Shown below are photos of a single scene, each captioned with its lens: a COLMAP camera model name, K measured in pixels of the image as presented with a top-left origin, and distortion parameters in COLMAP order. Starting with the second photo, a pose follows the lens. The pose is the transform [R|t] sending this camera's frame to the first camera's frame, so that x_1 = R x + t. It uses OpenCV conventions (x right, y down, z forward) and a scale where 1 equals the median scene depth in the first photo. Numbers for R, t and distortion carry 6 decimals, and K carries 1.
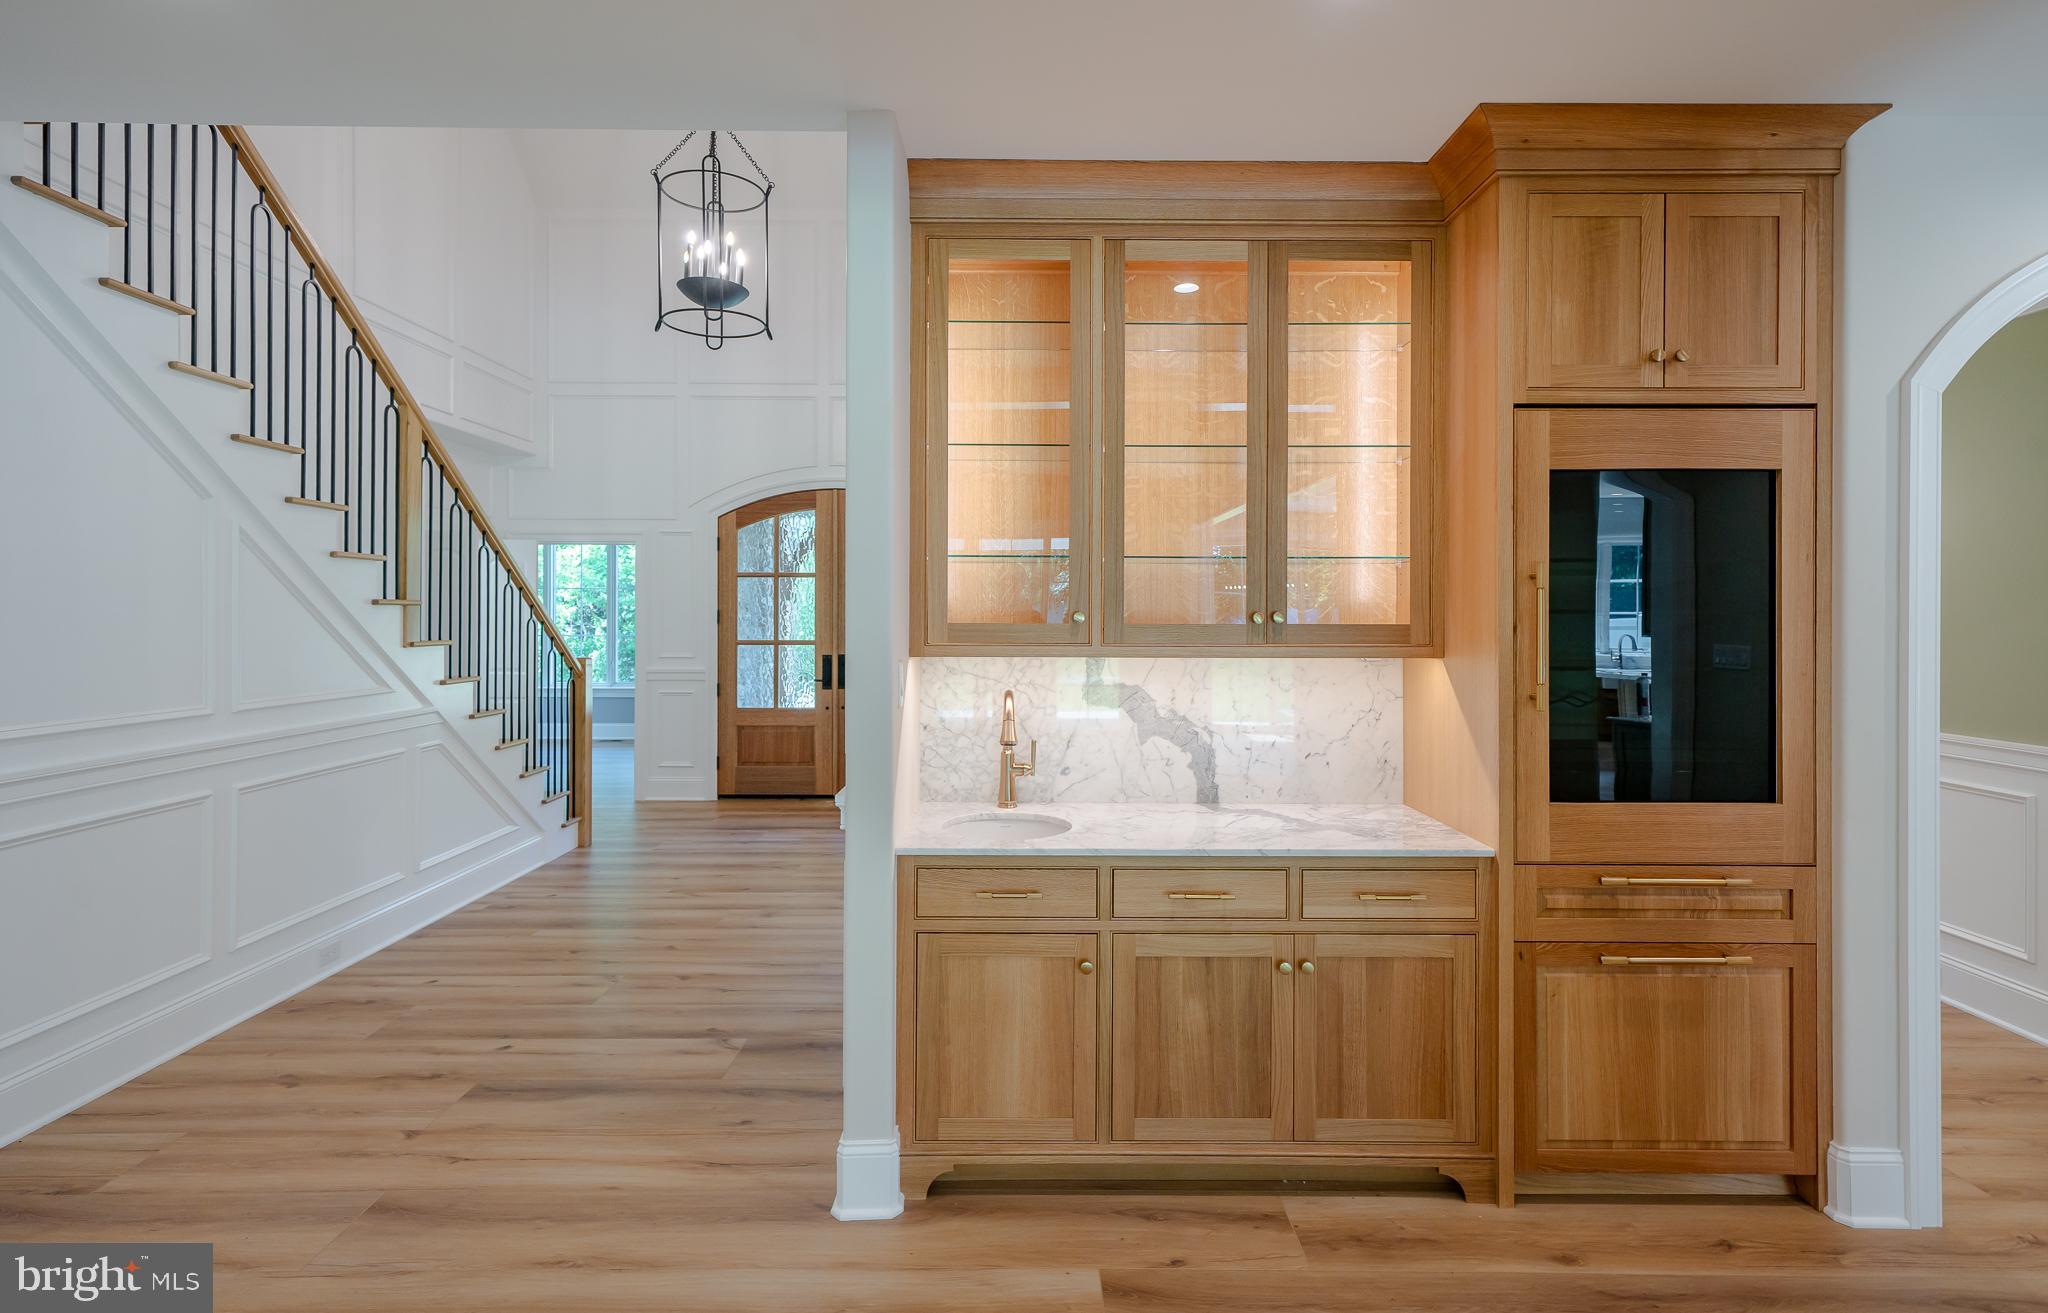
lens RADIAL K [[986.7, 0, 1020.2], [0, 986.7, 607.2], [0, 0, 1]] dist [0.000722, 0.000637]
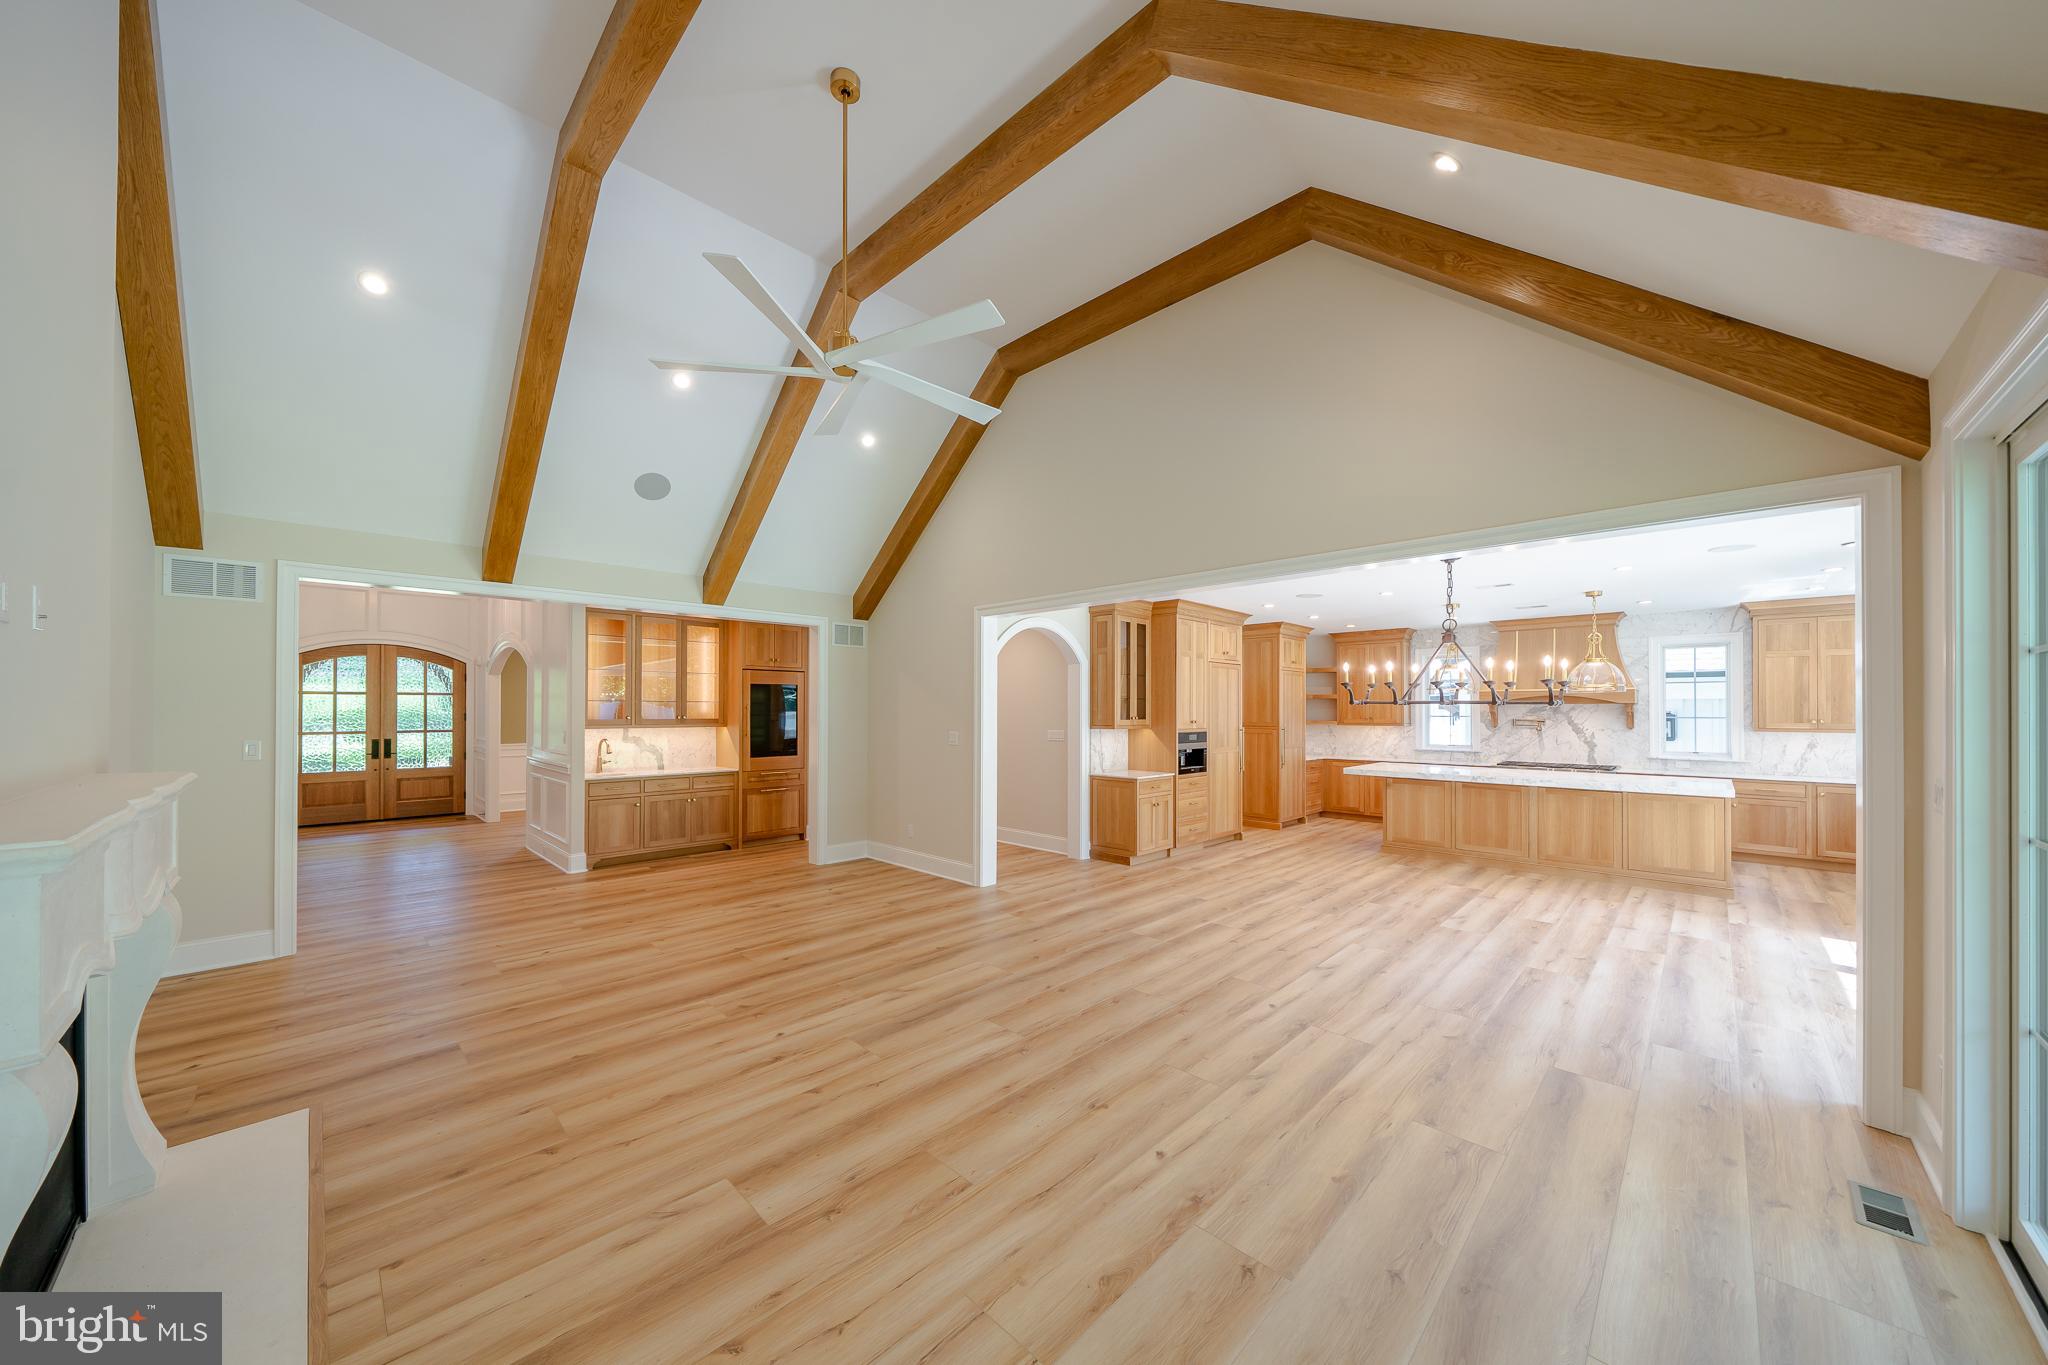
lens RADIAL K [[697.5, 0, 1018.0], [0, 697.5, 707.8], [0, 0, 1]] dist [-0.003865, 0.000123]
pose [[0.702163, -0.000978, 0.712015, -0.788428], [-0.002654, 0.999989, 0.003990, -0.042205], [-0.712011, -0.004691, 0.702153, -1.907752]]
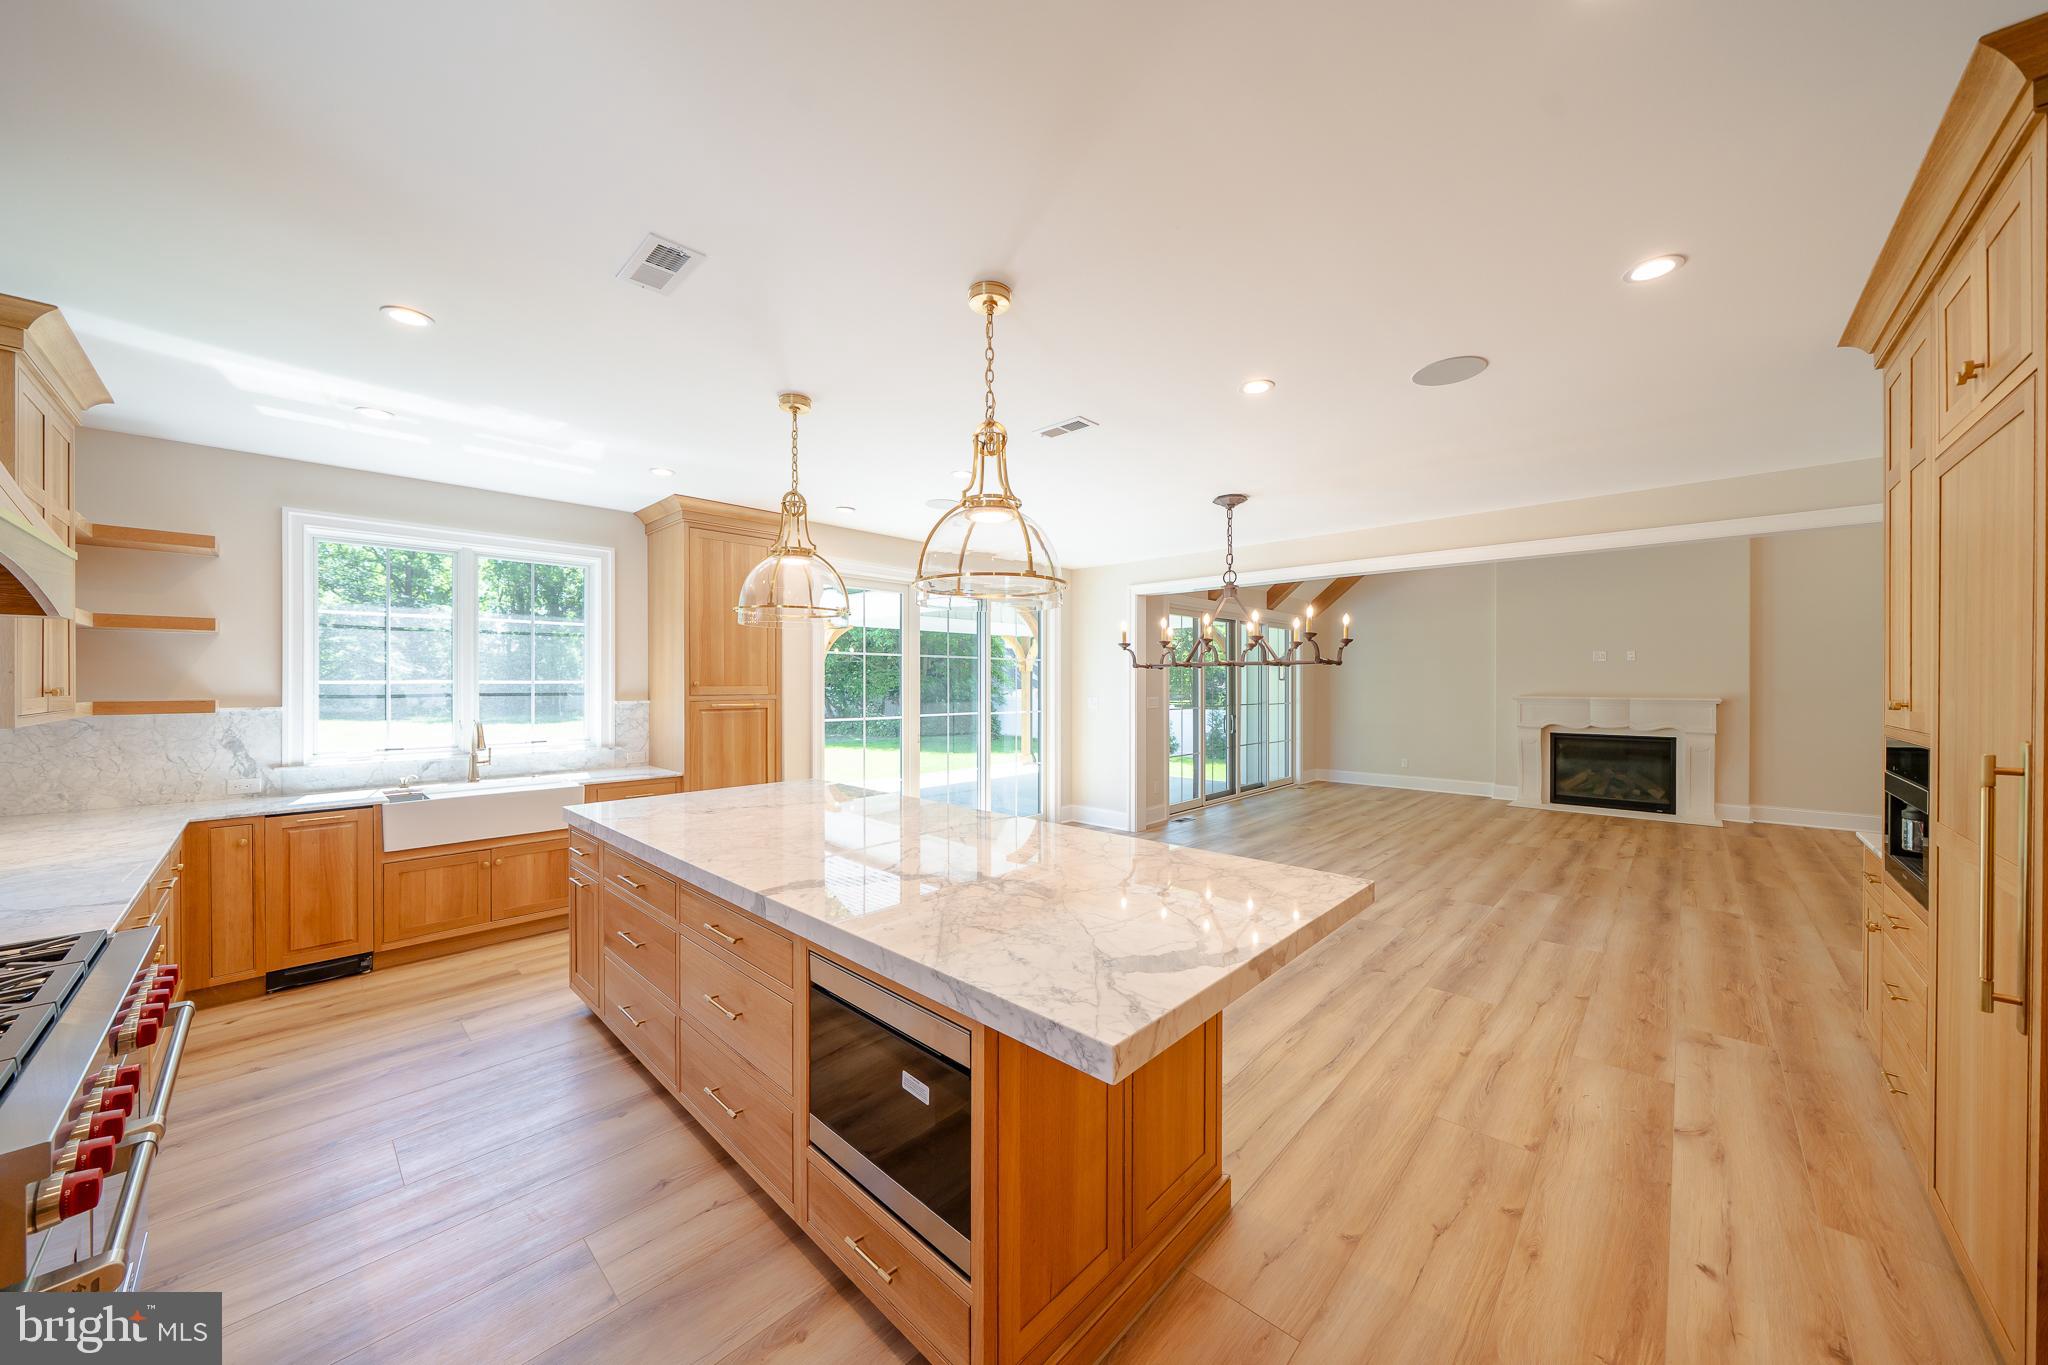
lens RADIAL K [[697.5, 0, 1008.6], [0, 697.5, 680.3], [0, 0, 1]] dist [-0.003865, 0.000123]
pose [[-0.696572, -0.008602, -0.717436, 2.933957], [-0.004128, 0.999960, -0.007981, 0.005559], [0.717475, -0.002597, -0.696579, -0.635905]]
